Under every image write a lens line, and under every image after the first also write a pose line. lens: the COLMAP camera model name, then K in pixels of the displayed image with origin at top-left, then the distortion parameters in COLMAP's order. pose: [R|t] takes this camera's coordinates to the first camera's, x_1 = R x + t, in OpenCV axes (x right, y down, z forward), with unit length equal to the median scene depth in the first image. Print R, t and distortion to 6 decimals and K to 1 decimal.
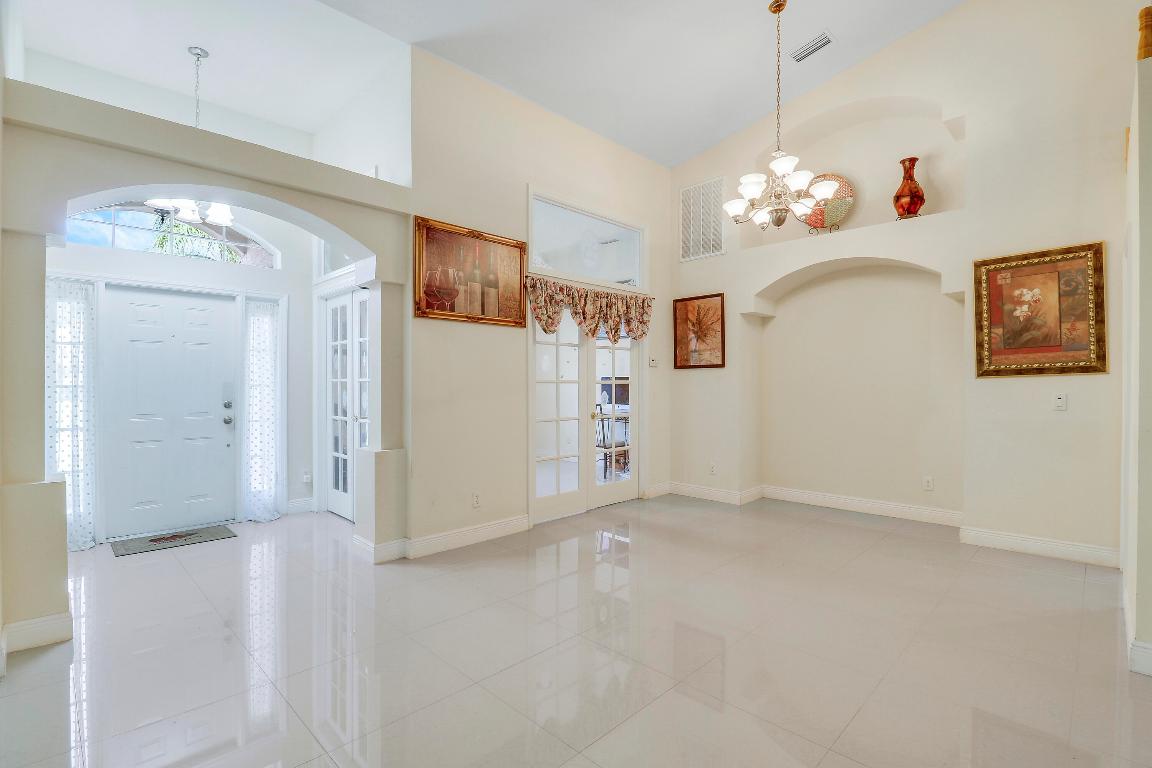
lens RADIAL K [[545.3, 0, 575.8], [0, 545.3, 381.4], [0, 0, 1]] dist [-0.001803, -0.000881]
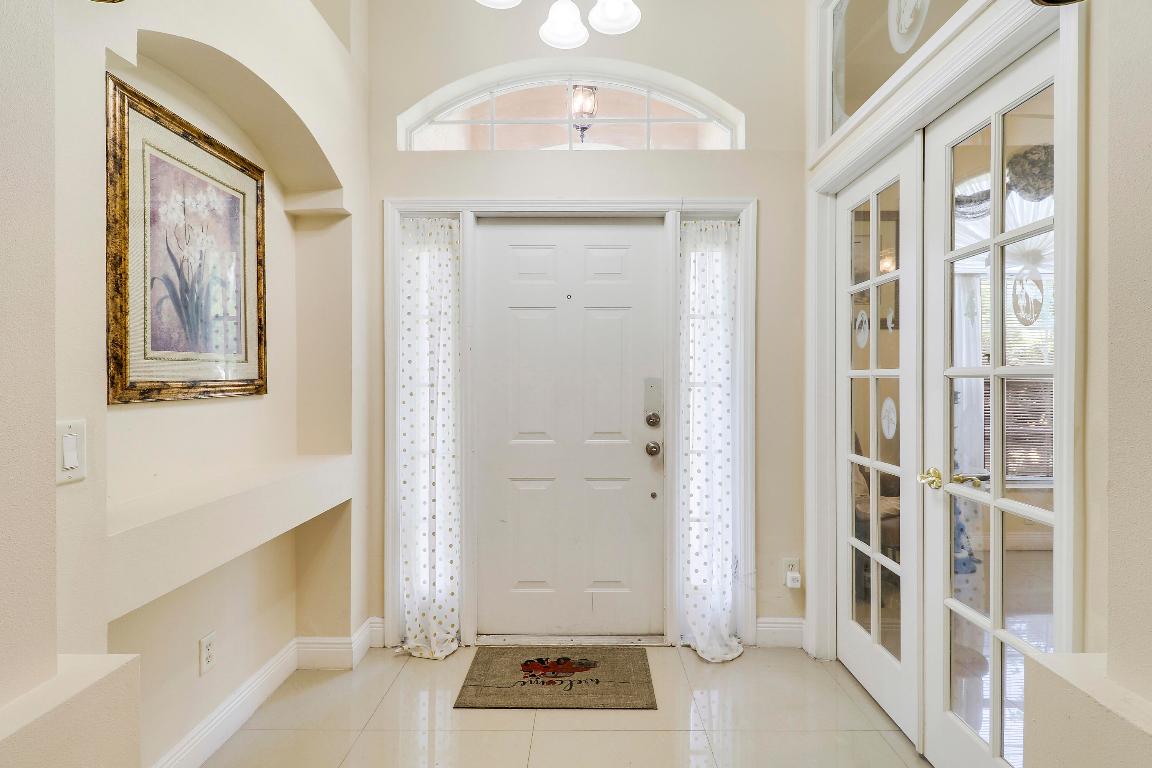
lens RADIAL K [[545.3, 0, 575.8], [0, 545.3, 381.4], [0, 0, 1]] dist [-0.001803, -0.000881]
pose [[0.695661, 0.005334, -0.718350, -0.297339], [0.001847, 0.999956, 0.009213, -0.000056], [0.718367, -0.007736, 0.695621, 0.556646]]
